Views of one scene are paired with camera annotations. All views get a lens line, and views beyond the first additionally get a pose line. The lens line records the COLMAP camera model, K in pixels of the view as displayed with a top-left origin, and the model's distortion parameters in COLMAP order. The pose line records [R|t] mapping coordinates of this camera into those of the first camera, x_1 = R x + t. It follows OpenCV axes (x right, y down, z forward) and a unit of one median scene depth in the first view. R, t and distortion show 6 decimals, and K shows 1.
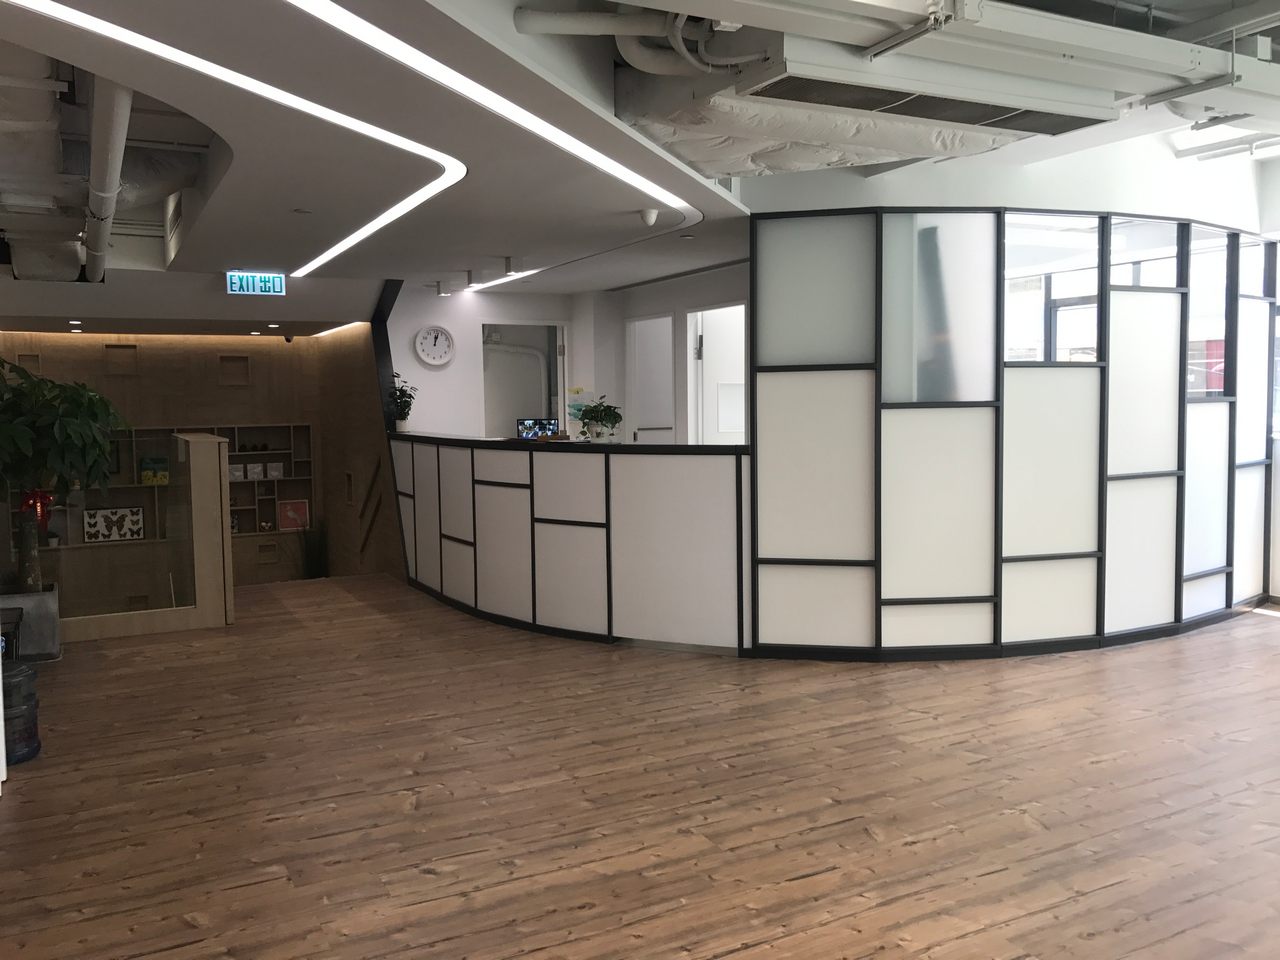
lens RADIAL K [[1062.3, 0, 639.8], [0, 1062.3, 473.9], [0, 0, 1]] dist [0.029892, -0.040038]
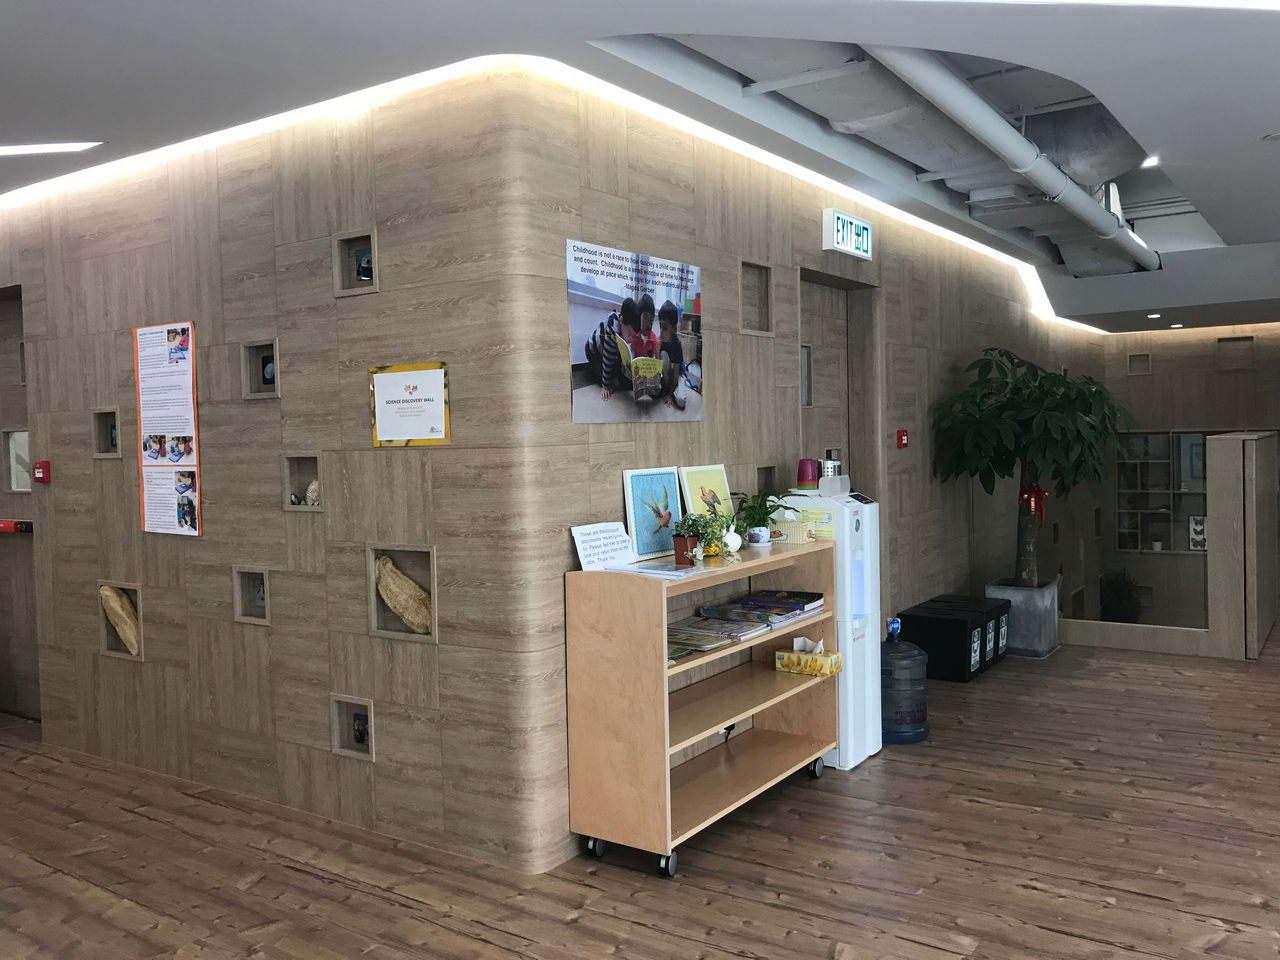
lens RADIAL K [[1062.3, 0, 631.7], [0, 1062.3, 470.4], [0, 0, 1]] dist [0.029892, -0.040038]
pose [[0.467220, 0.034190, -0.883480, 0.182039], [-0.045398, 0.998862, 0.014647, 0.005375], [0.882975, 0.033265, 0.468240, 0.269939]]
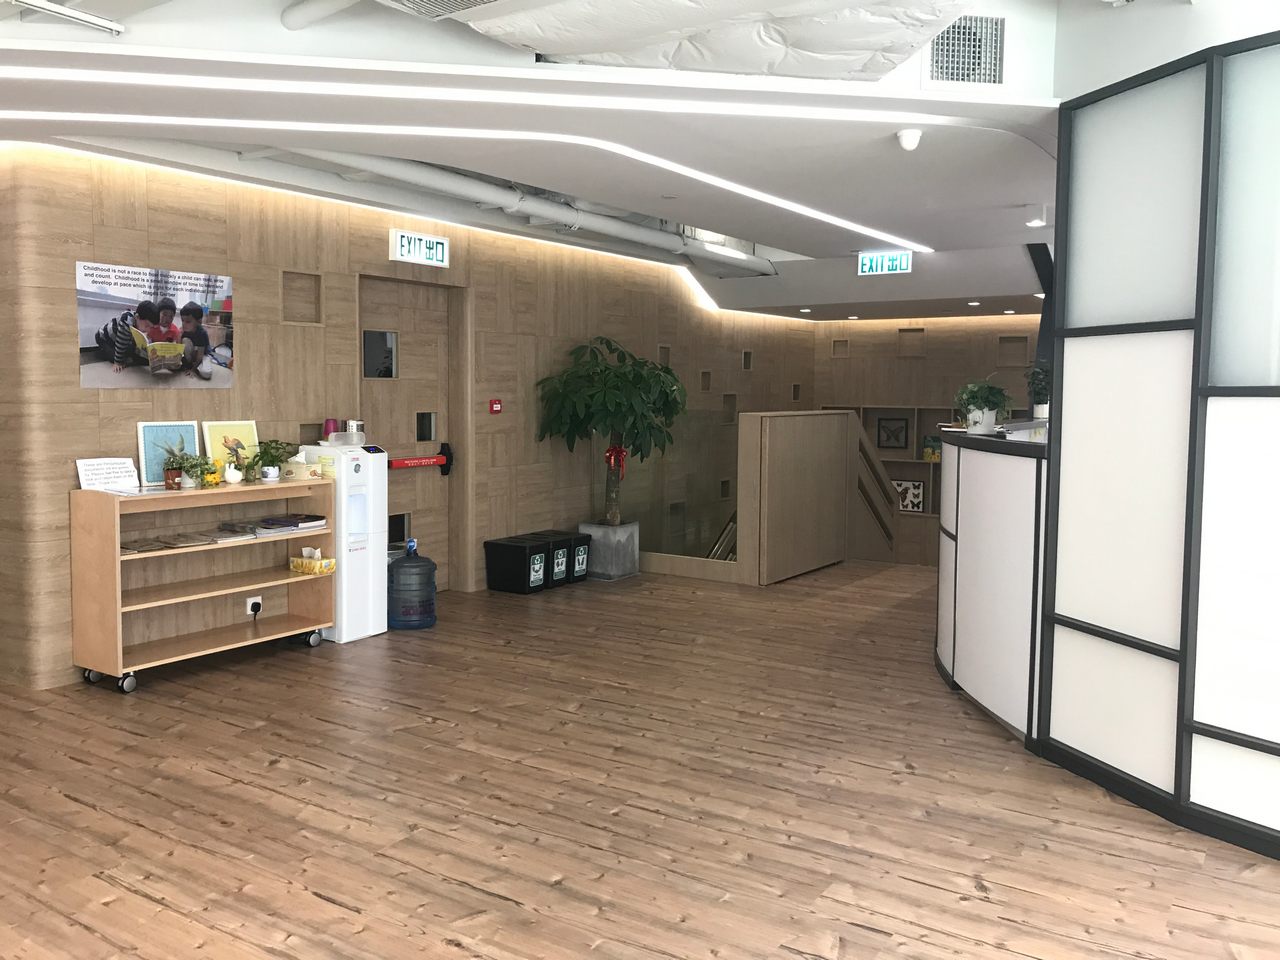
lens RADIAL K [[1062.3, 0, 635.5], [0, 1062.3, 466.4], [0, 0, 1]] dist [0.029892, -0.040038]
pose [[0.480755, 0.082766, -0.872940, 0.720371], [-0.079165, 0.995567, 0.050794, -0.034605], [0.873274, 0.044687, 0.485175, 0.542552]]
